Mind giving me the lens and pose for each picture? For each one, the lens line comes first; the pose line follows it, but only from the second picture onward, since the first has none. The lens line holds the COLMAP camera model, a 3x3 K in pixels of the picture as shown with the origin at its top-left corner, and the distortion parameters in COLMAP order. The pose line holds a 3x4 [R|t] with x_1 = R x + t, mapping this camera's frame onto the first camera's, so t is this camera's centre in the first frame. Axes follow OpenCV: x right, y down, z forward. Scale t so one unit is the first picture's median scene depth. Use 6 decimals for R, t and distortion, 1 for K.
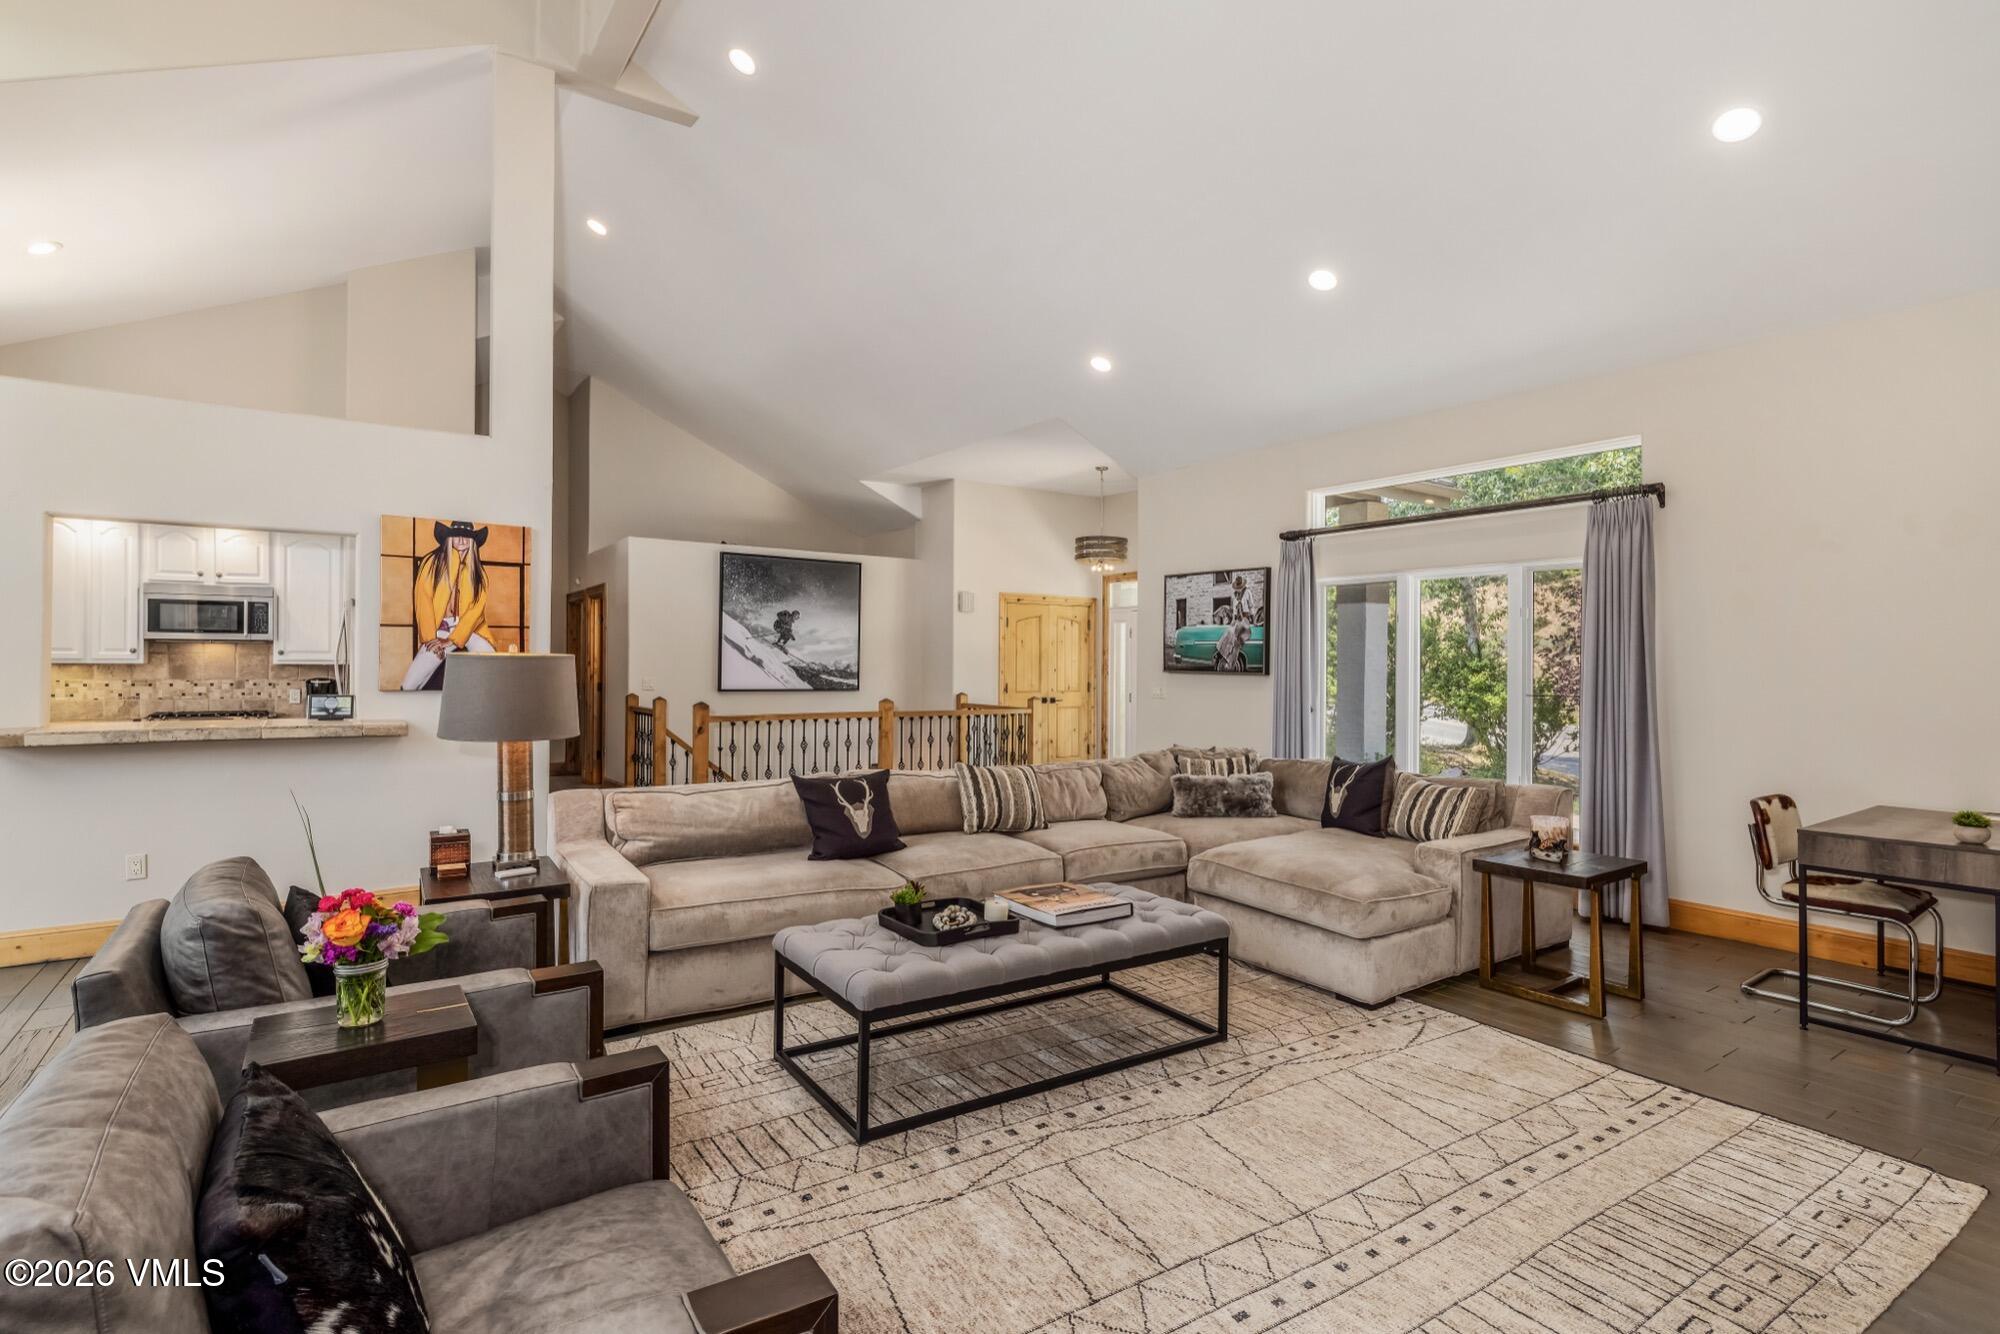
lens RADIAL K [[970.0, 0, 998.1], [0, 970.0, 664.2], [0, 0, 1]] dist [-0.000230, 0.000158]
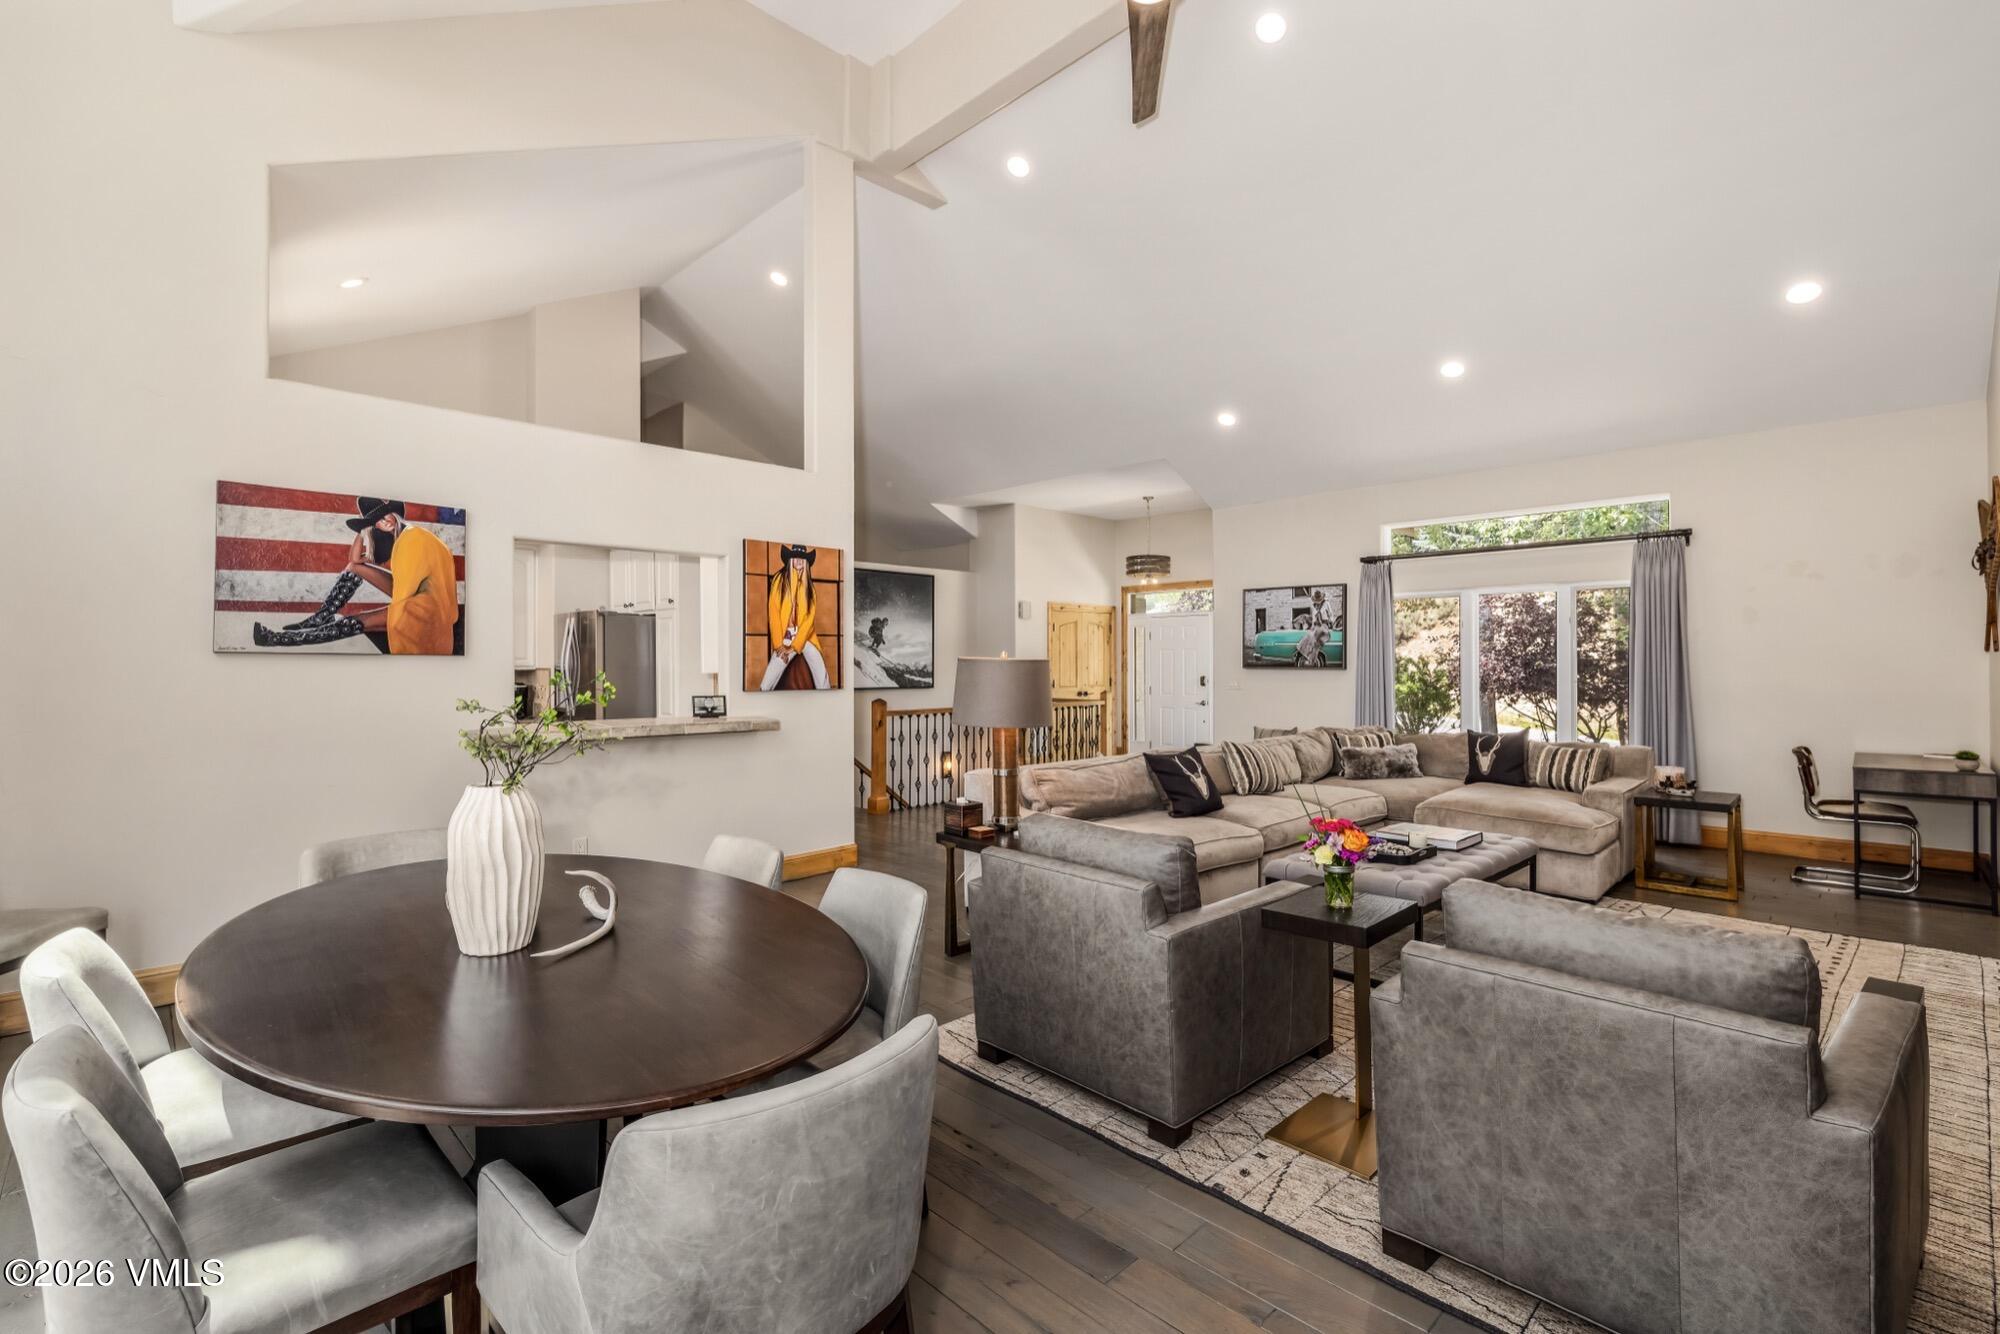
lens RADIAL K [[890.6, 0, 997.2], [0, 890.6, 663.8], [0, 0, 1]] dist [-0.005701, 0.000809]
pose [[0.985665, -0.010569, 0.168383, -0.378830], [0.010526, 0.999944, 0.001152, -0.002342], [-0.168386, 0.000636, 0.985721, -0.068834]]
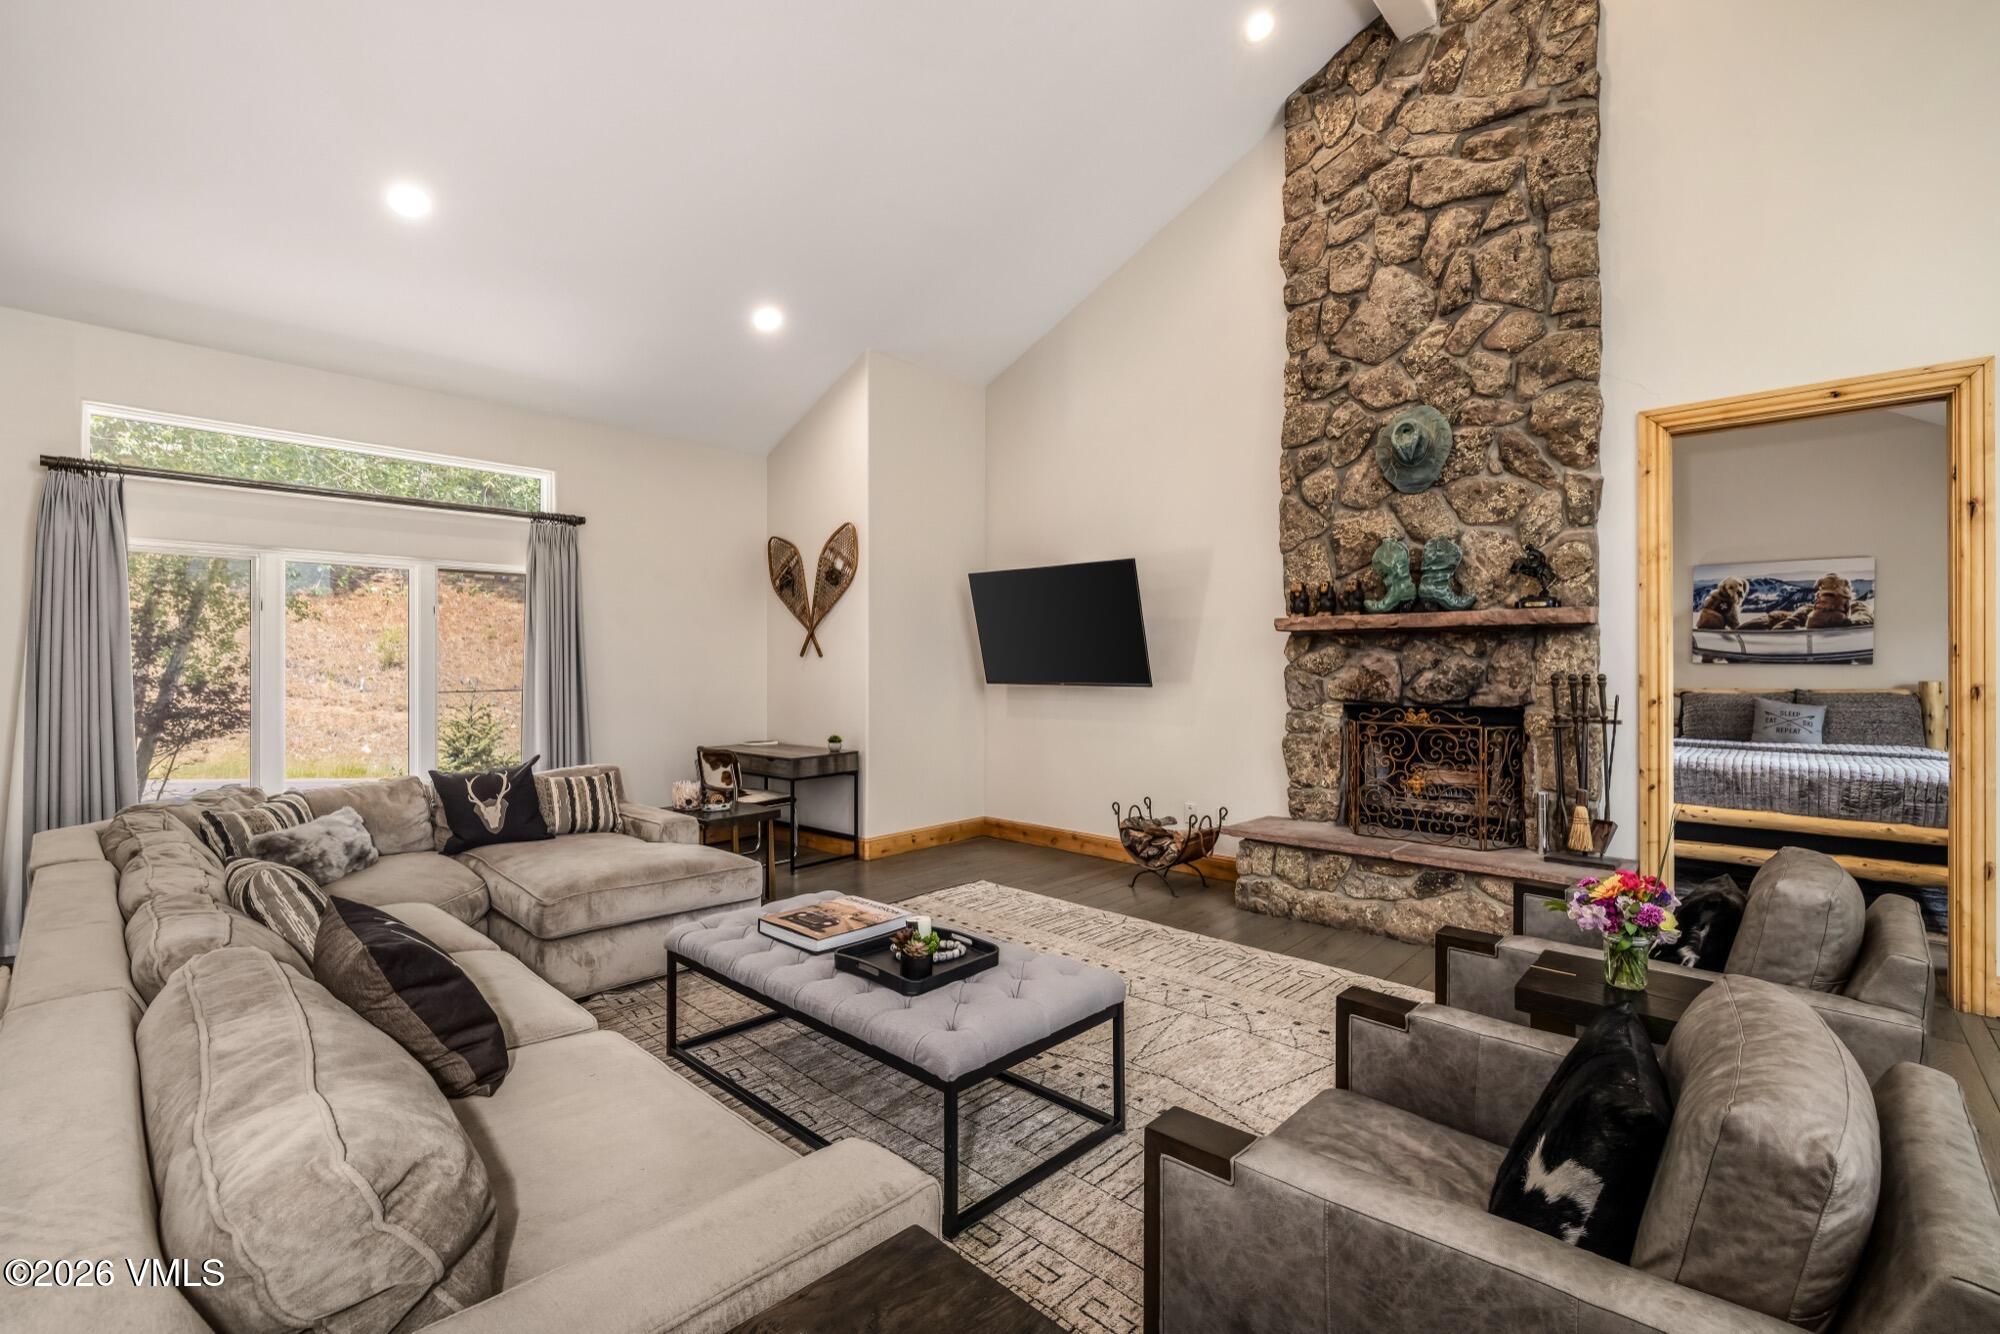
lens RADIAL K [[890.6, 0, 998.7], [0, 890.6, 661.1], [0, 0, 1]] dist [-0.005701, 0.000809]
pose [[-0.222428, -0.002938, 0.974945, -0.406964], [0.005476, 0.999976, 0.004263, -0.001659], [-0.974934, 0.006287, -0.222407, 0.529651]]
